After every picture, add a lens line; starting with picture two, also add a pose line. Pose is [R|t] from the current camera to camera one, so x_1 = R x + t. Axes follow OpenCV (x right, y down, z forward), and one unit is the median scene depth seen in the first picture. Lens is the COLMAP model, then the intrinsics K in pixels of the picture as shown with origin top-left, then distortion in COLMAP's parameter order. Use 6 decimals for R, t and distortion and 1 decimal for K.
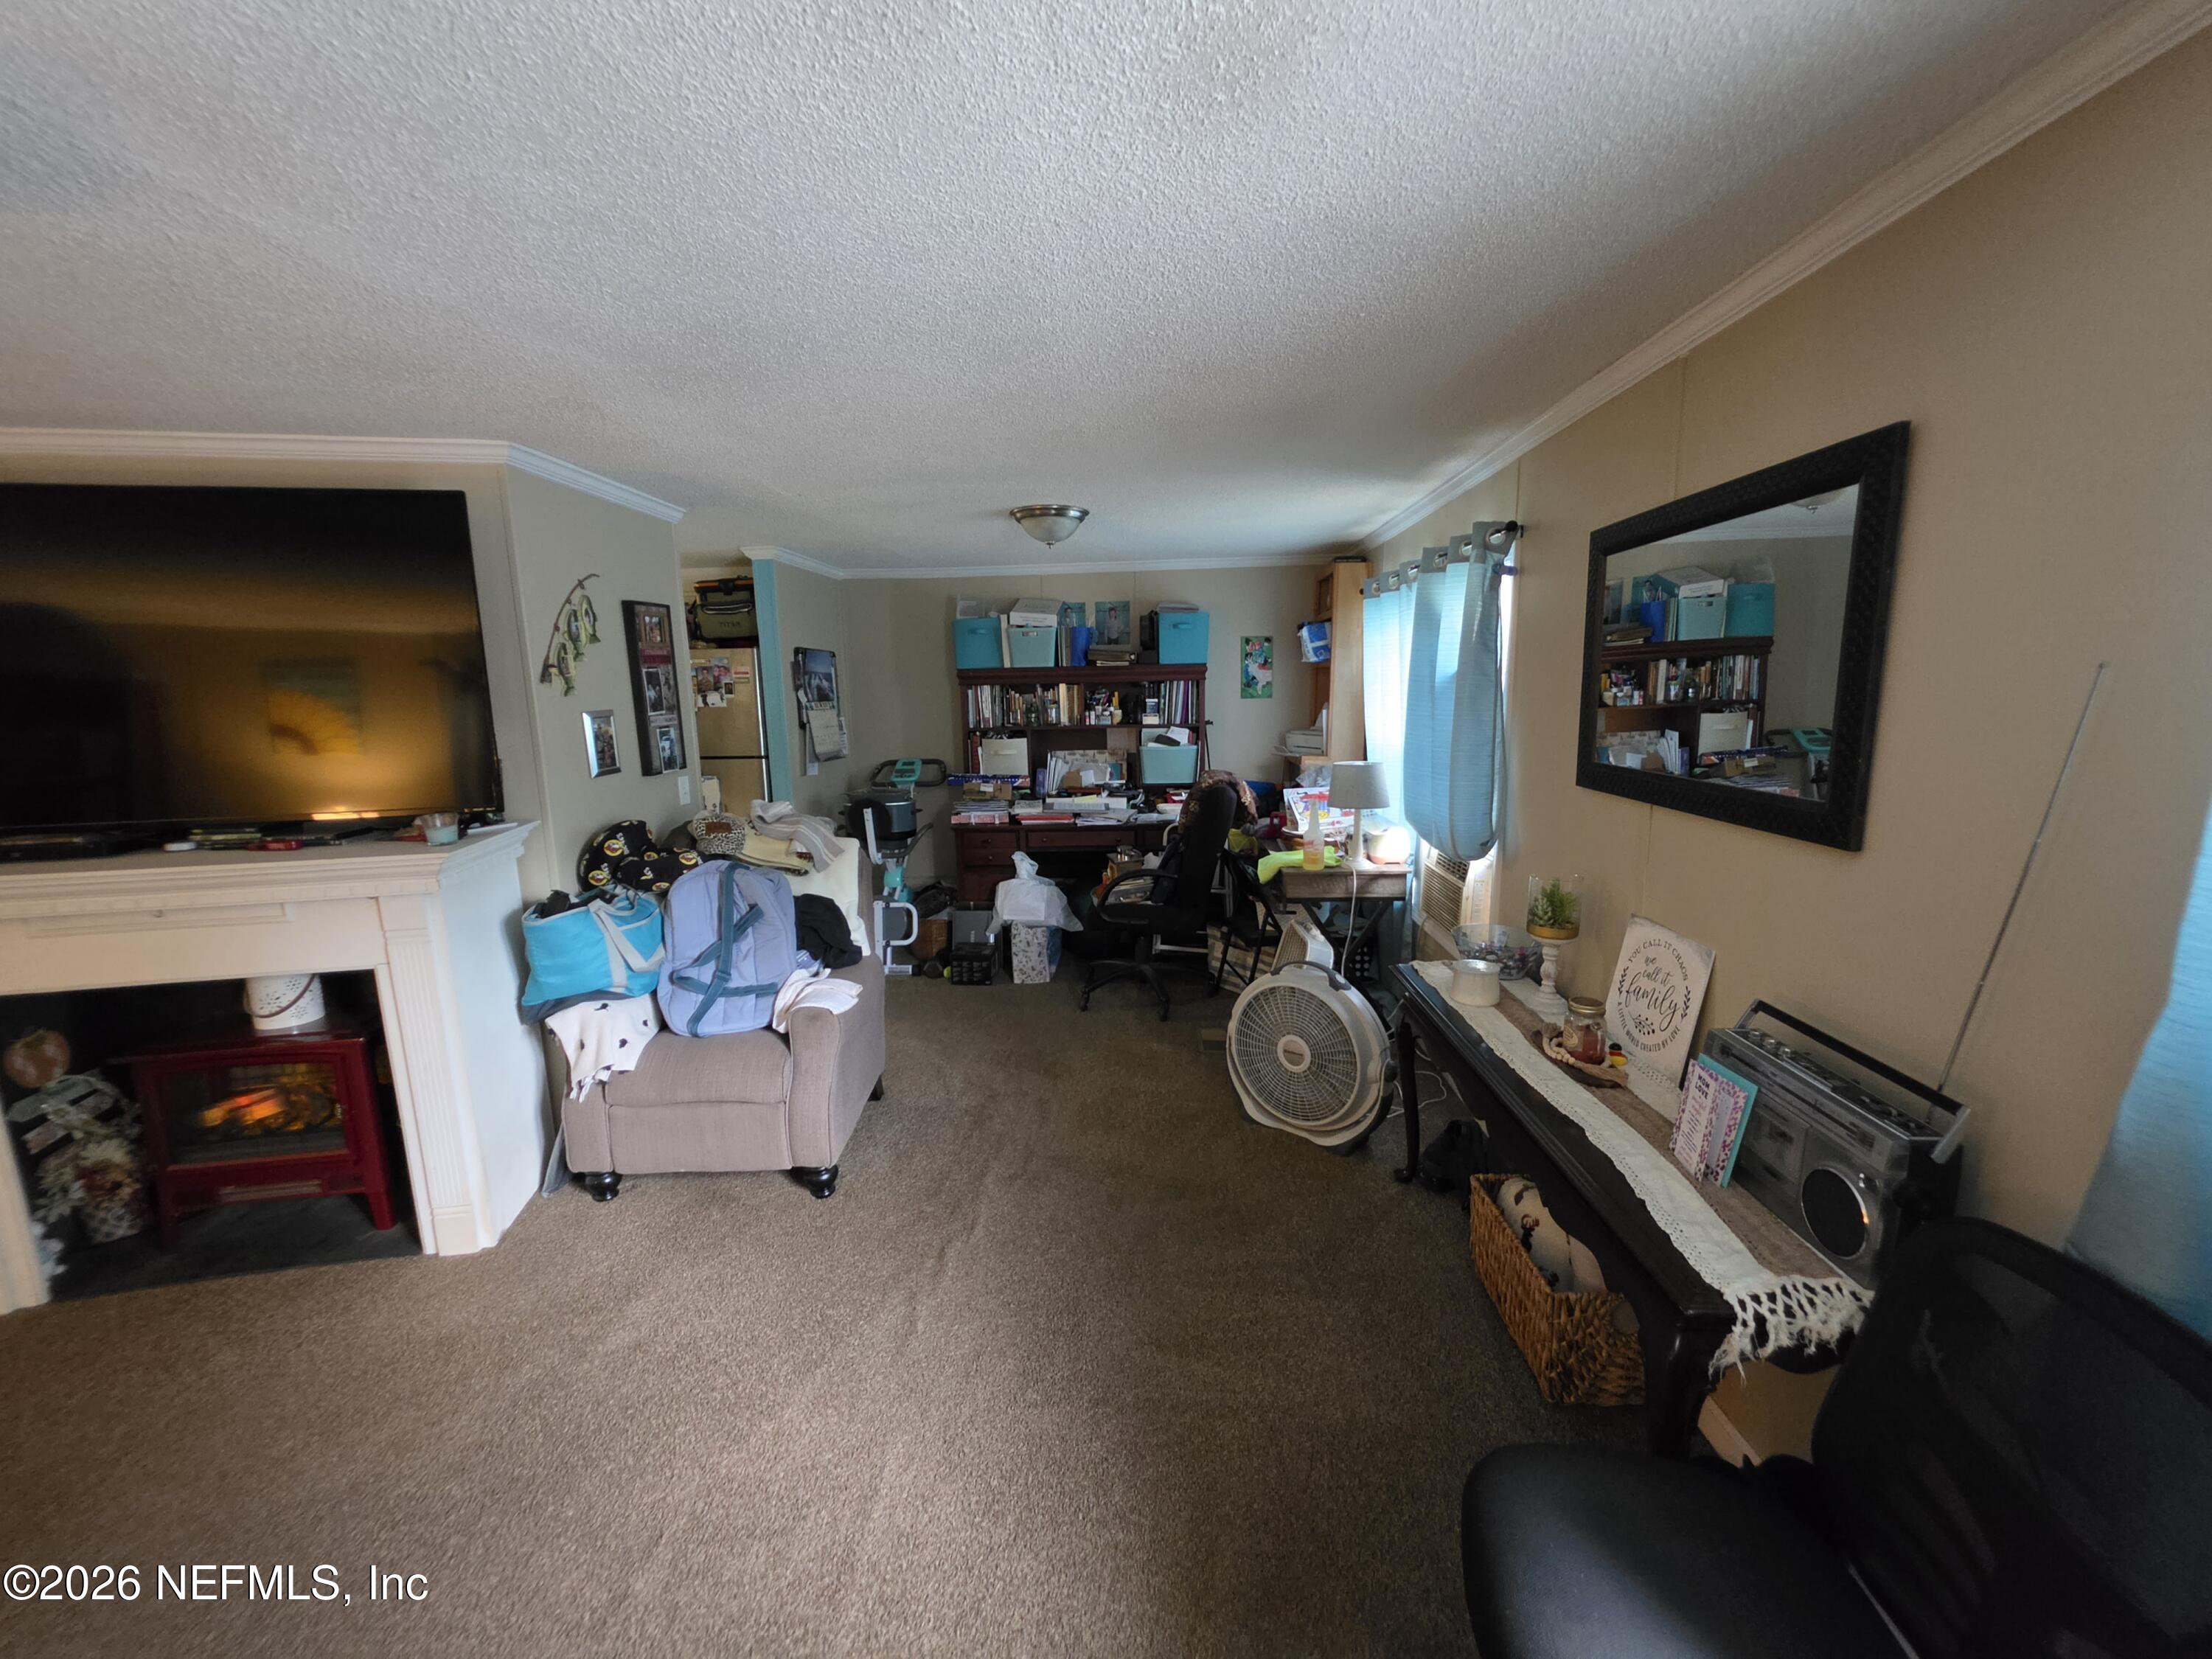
lens RADIAL K [[886.1, 0, 1090.0], [0, 886.1, 845.0], [0, 0, 1]] dist [0.000284, 0.000071]
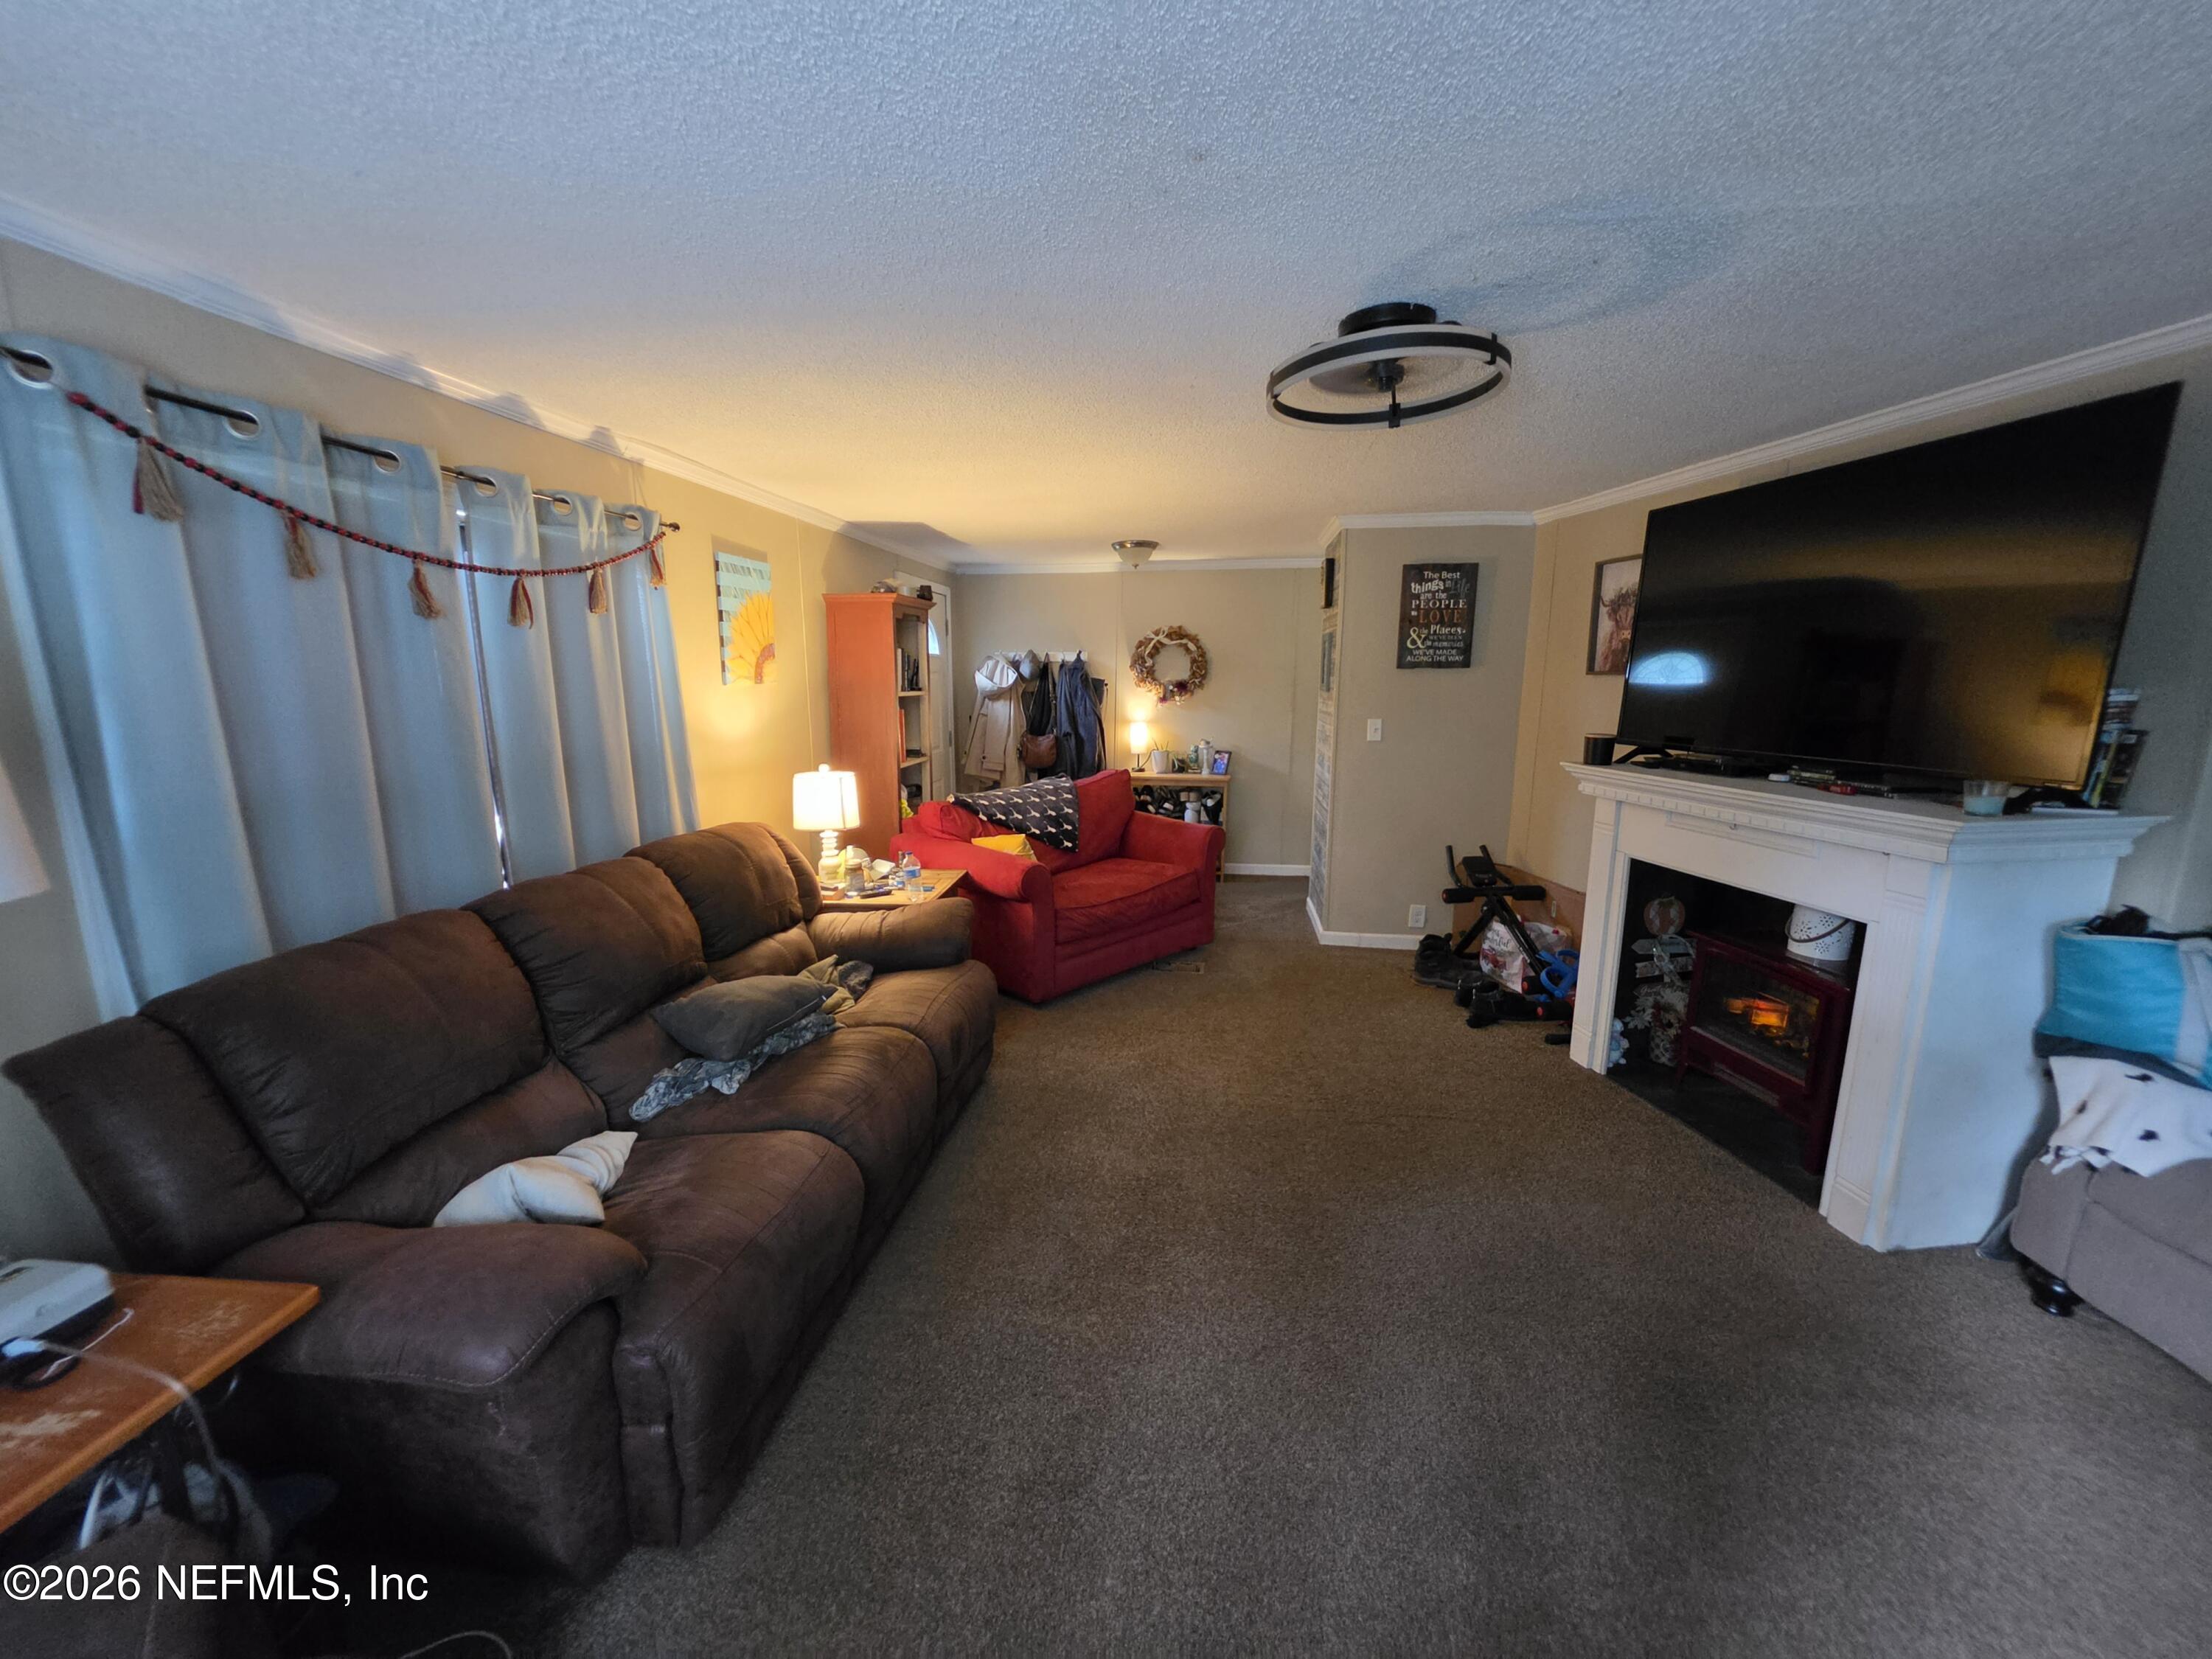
lens RADIAL K [[886.1, 0, 1090.0], [0, 886.1, 845.0], [0, 0, 1]] dist [0.000284, 0.000071]
pose [[-0.077642, 0.206905, -0.975275, 0.194905], [-0.175631, 0.960091, 0.217666, -0.007465], [0.981390, 0.188189, -0.038204, 0.152865]]
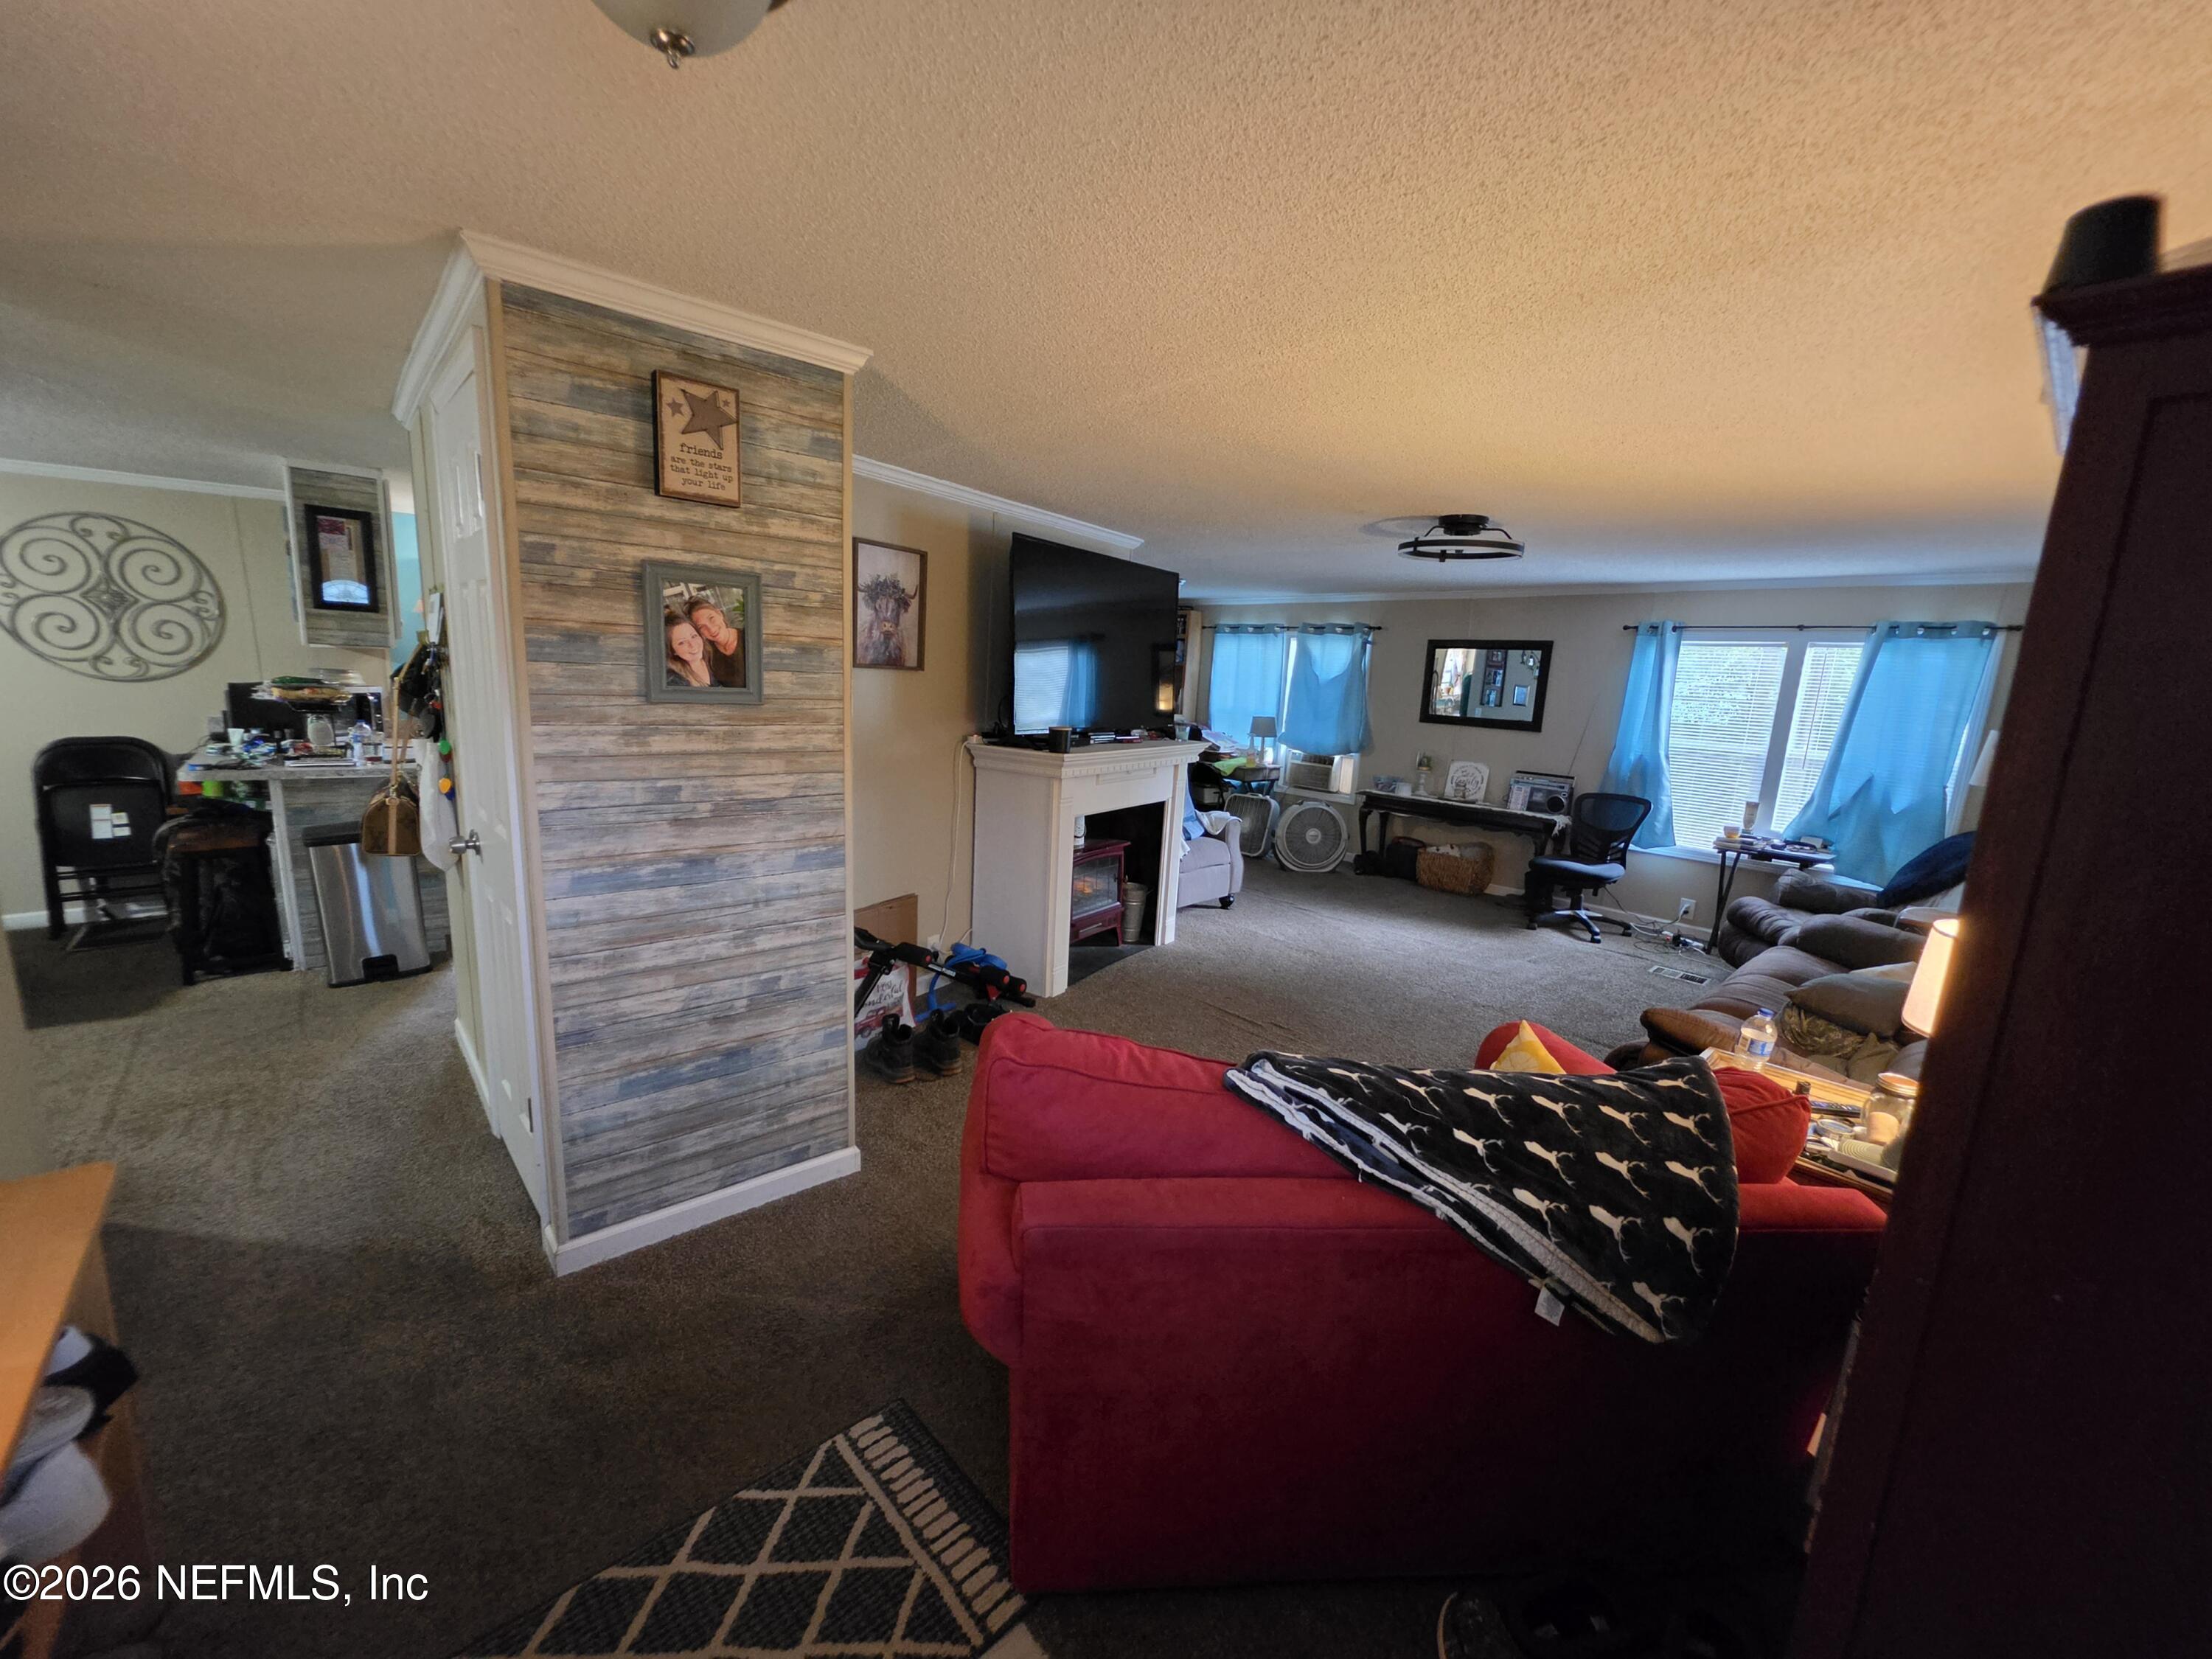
lens RADIAL K [[886.1, 0, 1090.0], [0, 886.1, 845.0], [0, 0, 1]] dist [0.000284, 0.000071]
pose [[0.712608, -0.085278, 0.696360, -2.117408], [0.059462, 0.996355, 0.061167, 0.087858], [-0.699038, -0.002181, 0.715081, -0.333646]]
